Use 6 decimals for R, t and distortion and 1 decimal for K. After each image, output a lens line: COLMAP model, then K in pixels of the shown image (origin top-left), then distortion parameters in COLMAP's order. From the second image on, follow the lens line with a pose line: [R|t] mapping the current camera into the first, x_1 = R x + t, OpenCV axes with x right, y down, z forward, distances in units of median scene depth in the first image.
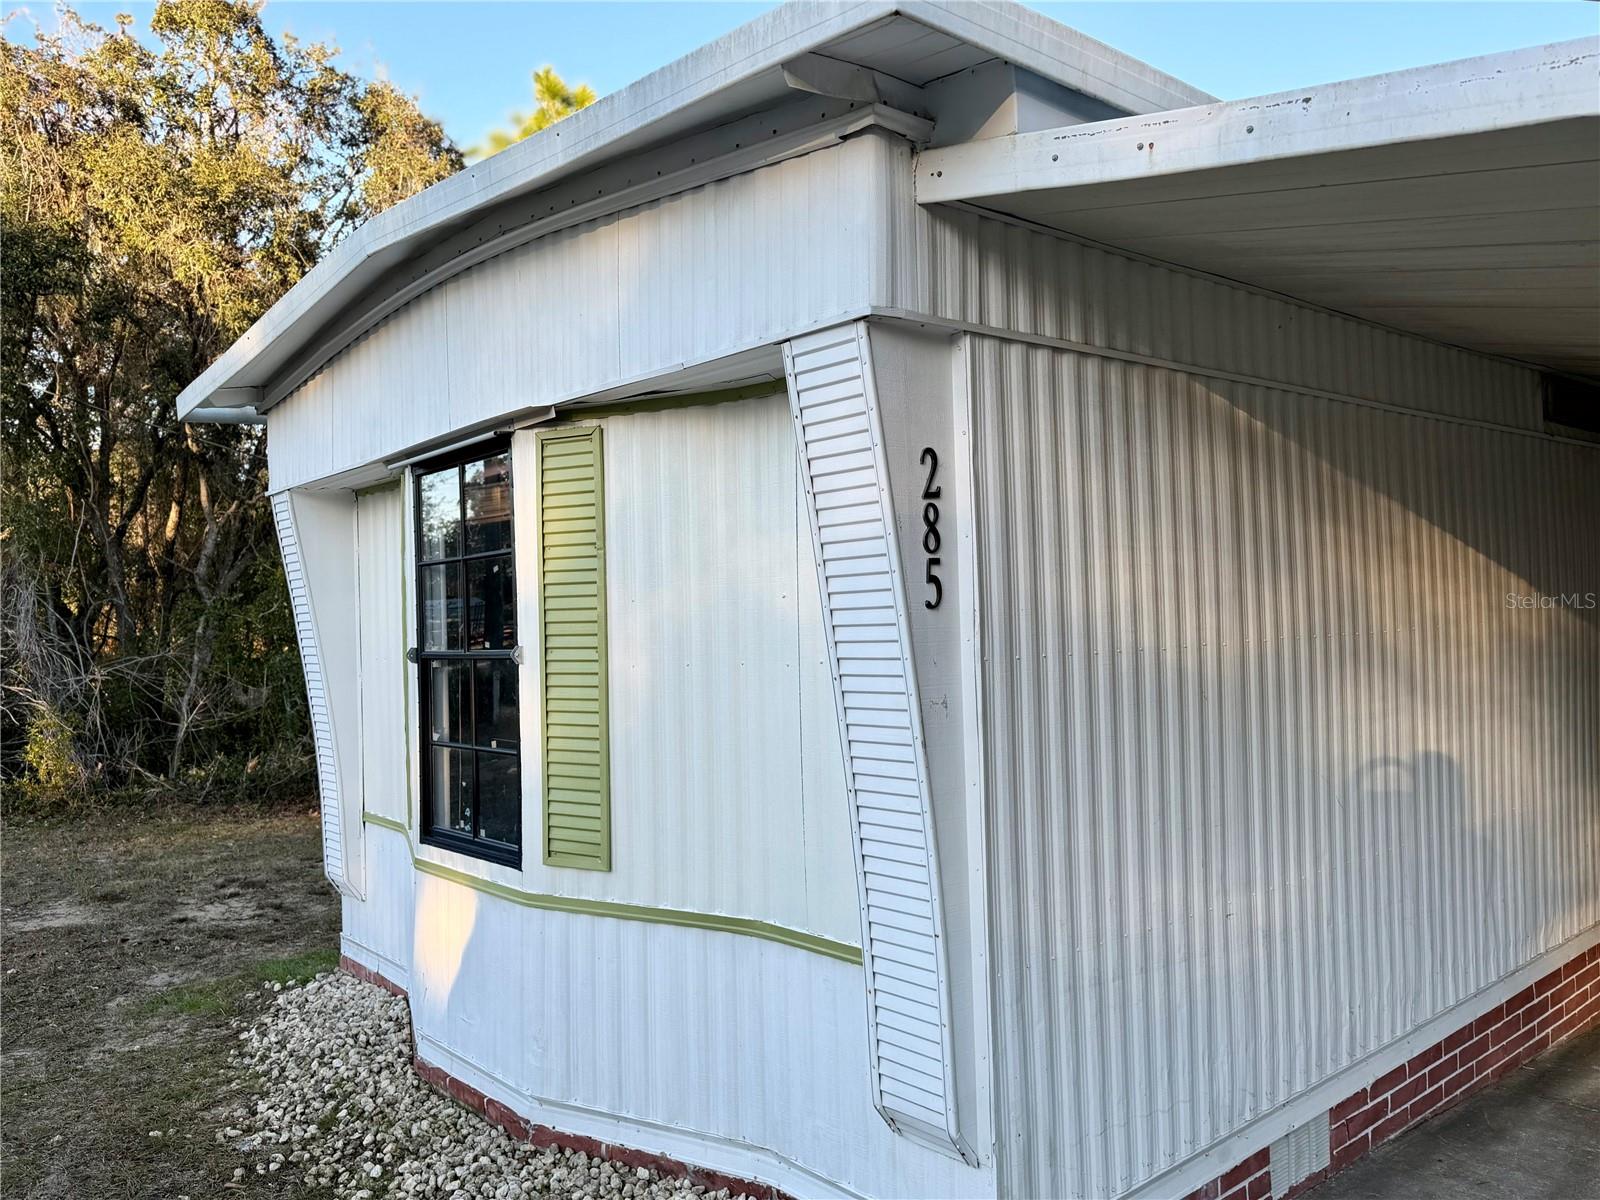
lens RADIAL K [[1189.3, 0, 800.0], [0, 1189.3, 600.0], [0, 0, 1]] dist [0.094305, -0.170449]
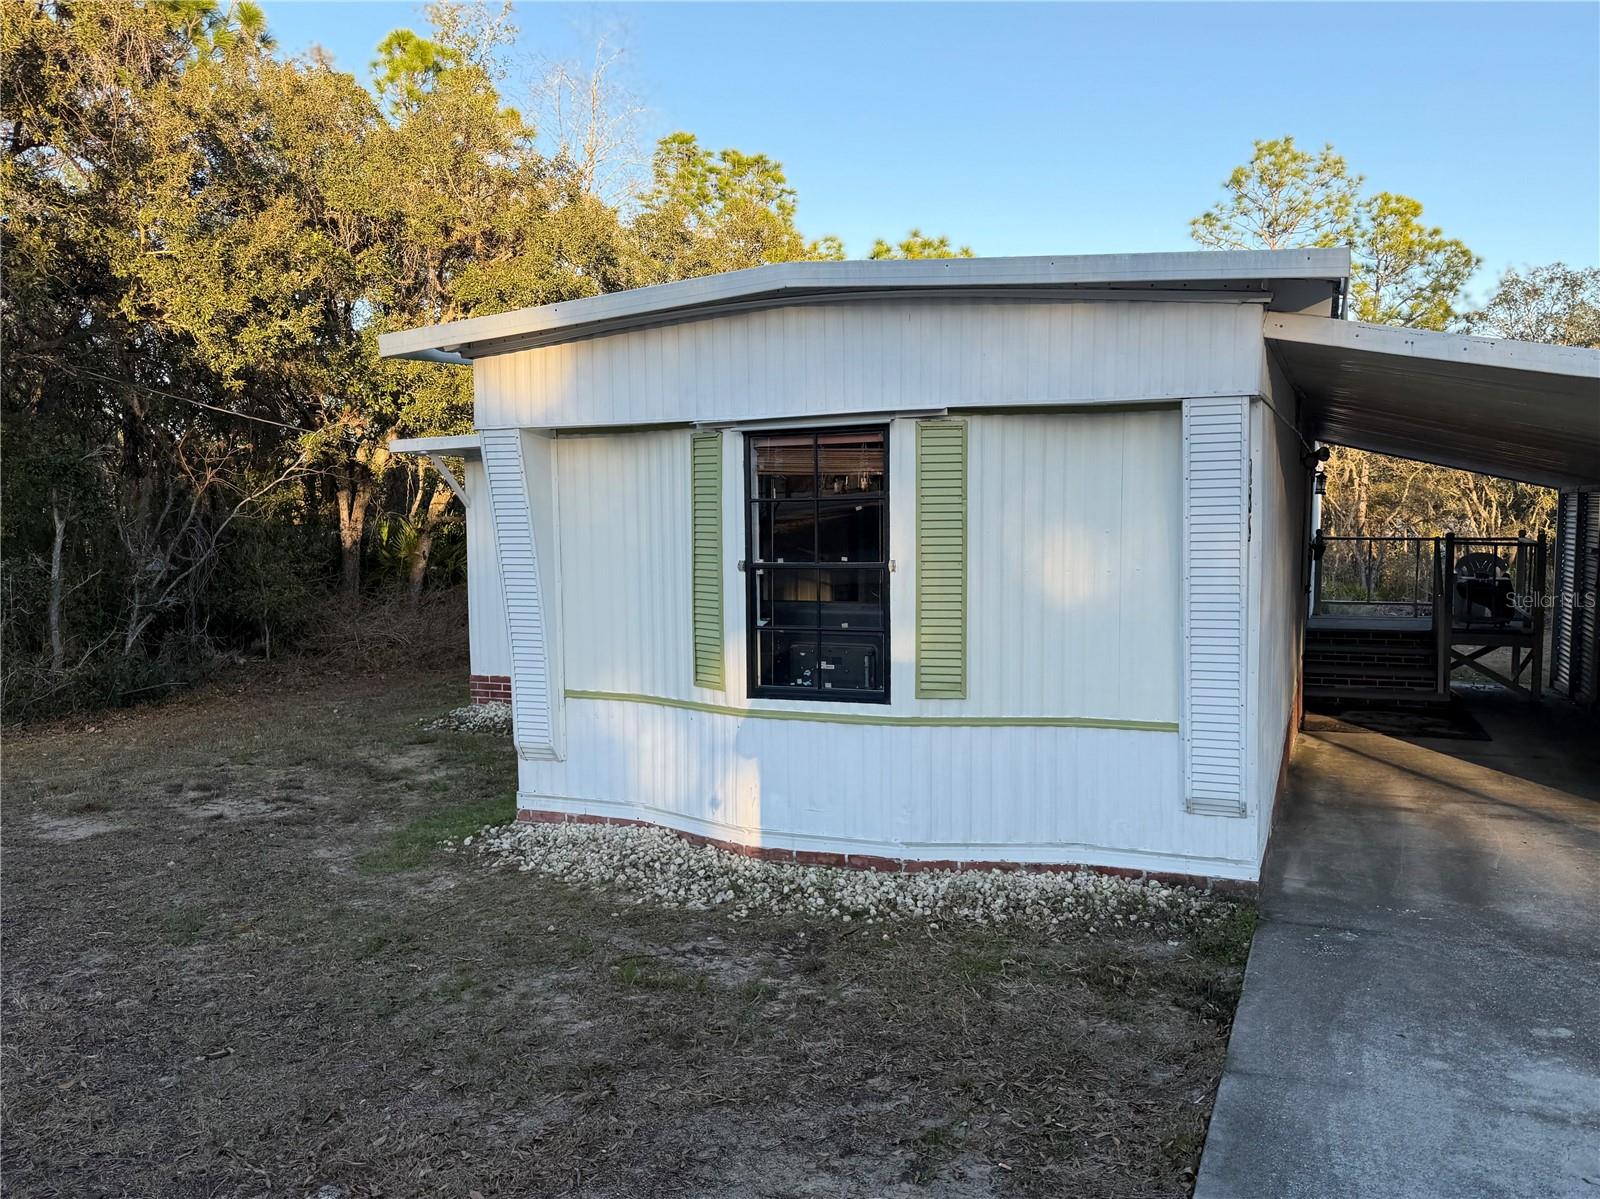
lens RADIAL K [[1238.1, 0, 813.9], [0, 1238.1, 607.5], [0, 0, 1]] dist [0.137717, -0.225380]
pose [[0.888884, -0.025056, 0.457447, -1.101007], [-0.016829, 0.996043, 0.087259, -0.039671], [-0.457823, -0.085262, 0.884945, -0.383968]]
